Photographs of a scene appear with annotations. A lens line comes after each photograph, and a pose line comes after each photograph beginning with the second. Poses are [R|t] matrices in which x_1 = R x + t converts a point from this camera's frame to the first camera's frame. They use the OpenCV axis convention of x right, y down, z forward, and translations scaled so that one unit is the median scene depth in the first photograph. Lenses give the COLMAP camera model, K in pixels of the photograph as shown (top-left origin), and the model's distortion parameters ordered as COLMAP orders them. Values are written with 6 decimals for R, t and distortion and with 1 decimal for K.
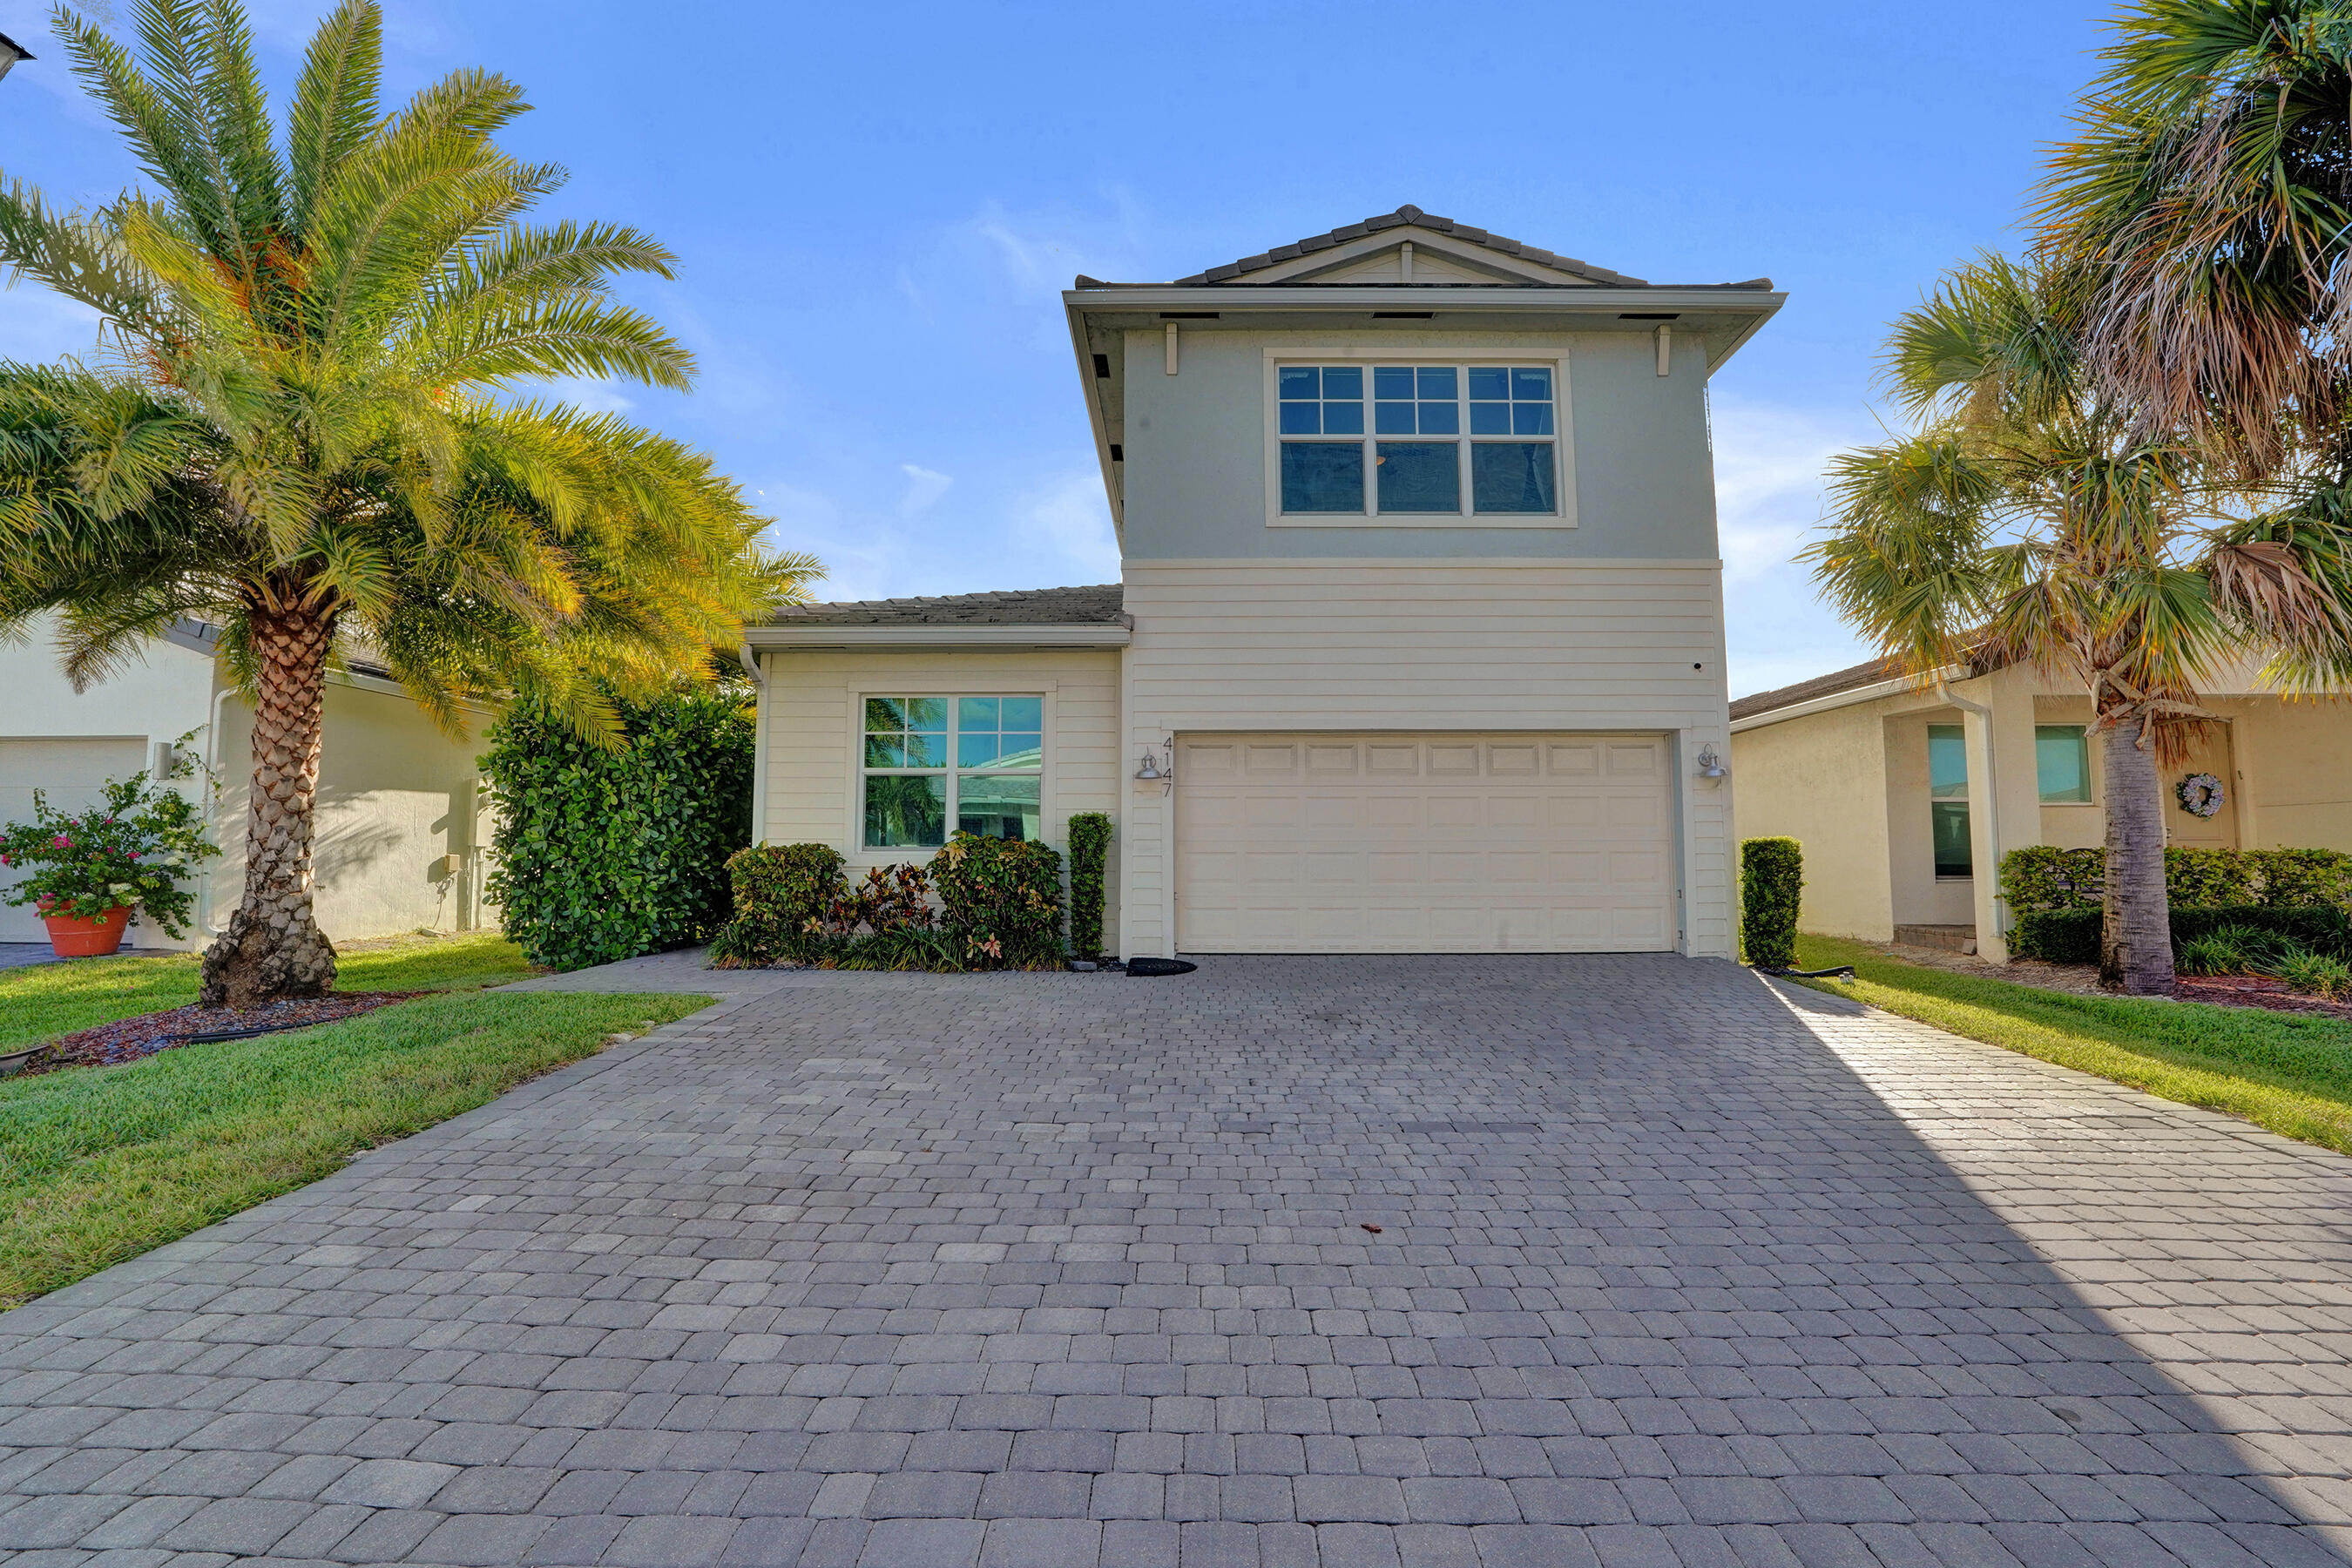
lens RADIAL K [[1092.2, 0, 1179.0], [0, 1092.2, 780.9], [0, 0, 1]] dist [-0.067442, 0.025909]
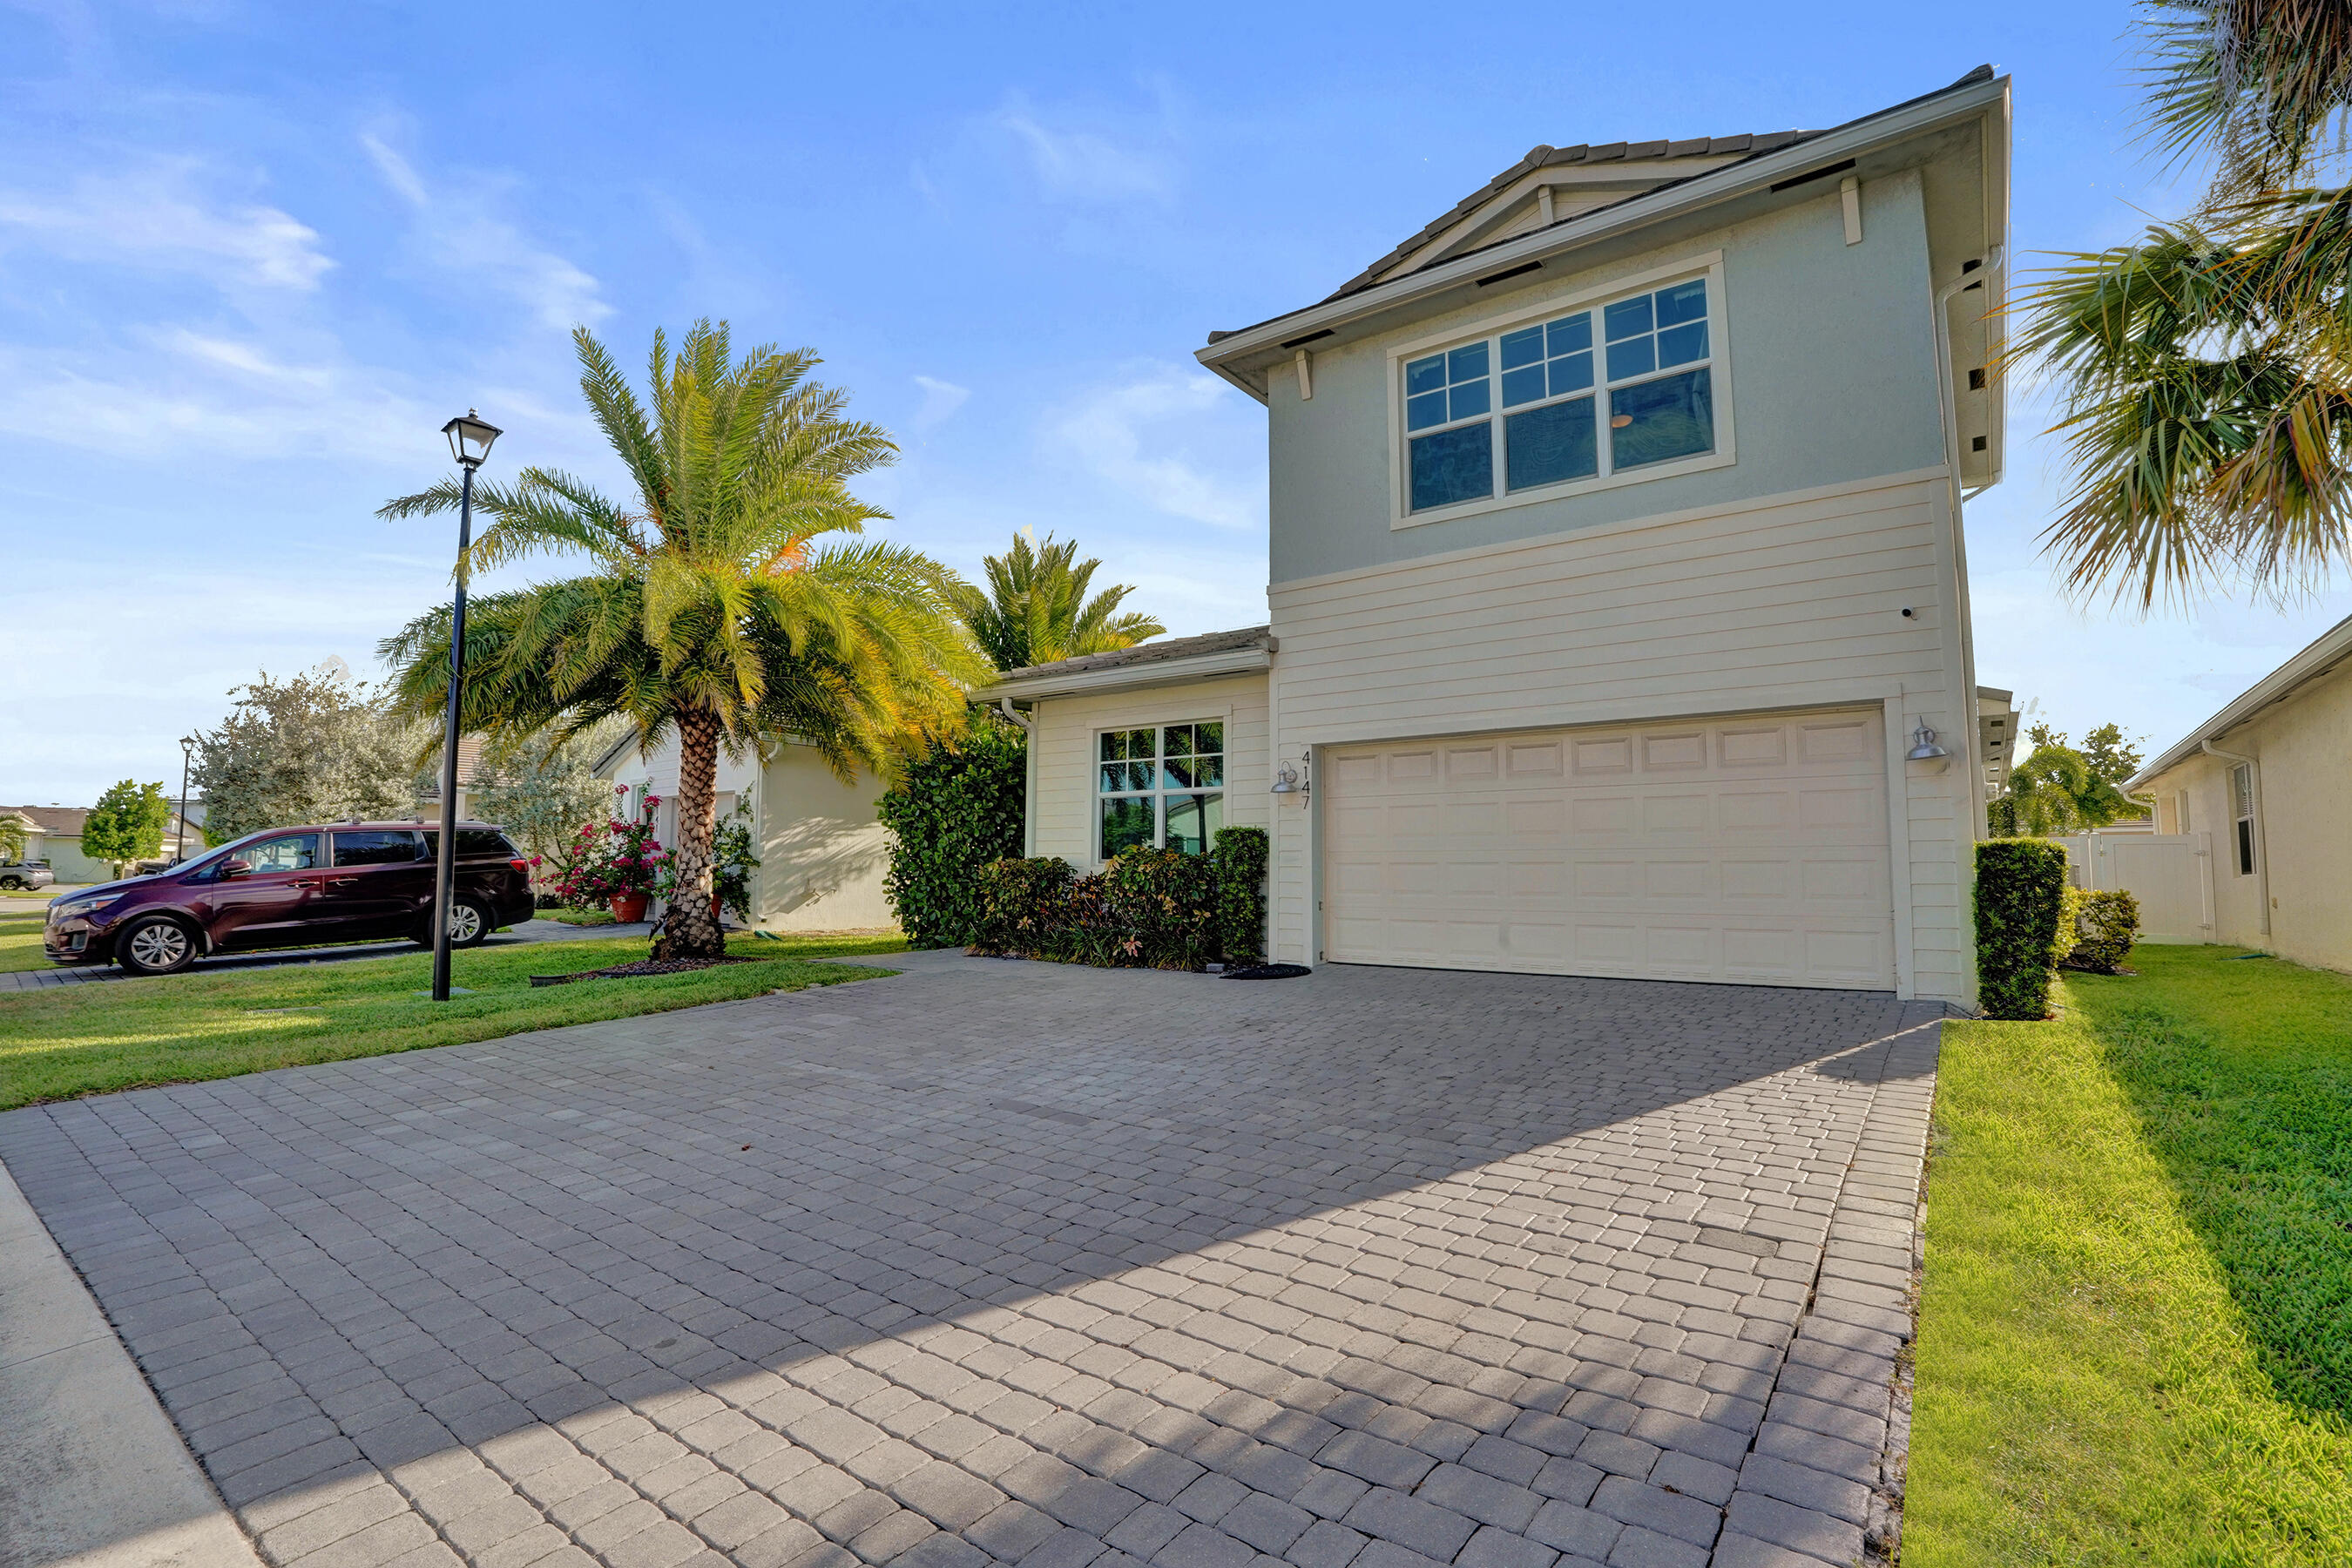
lens RADIAL K [[1092.2, 0, 1179.0], [0, 1092.2, 780.9], [0, 0, 1]] dist [-0.067442, 0.025909]
pose [[0.804878, -0.047038, -0.591573, 0.492695], [0.038086, 0.998893, -0.027606, 0.011484], [0.592216, -0.000311, 0.805779, 0.097568]]
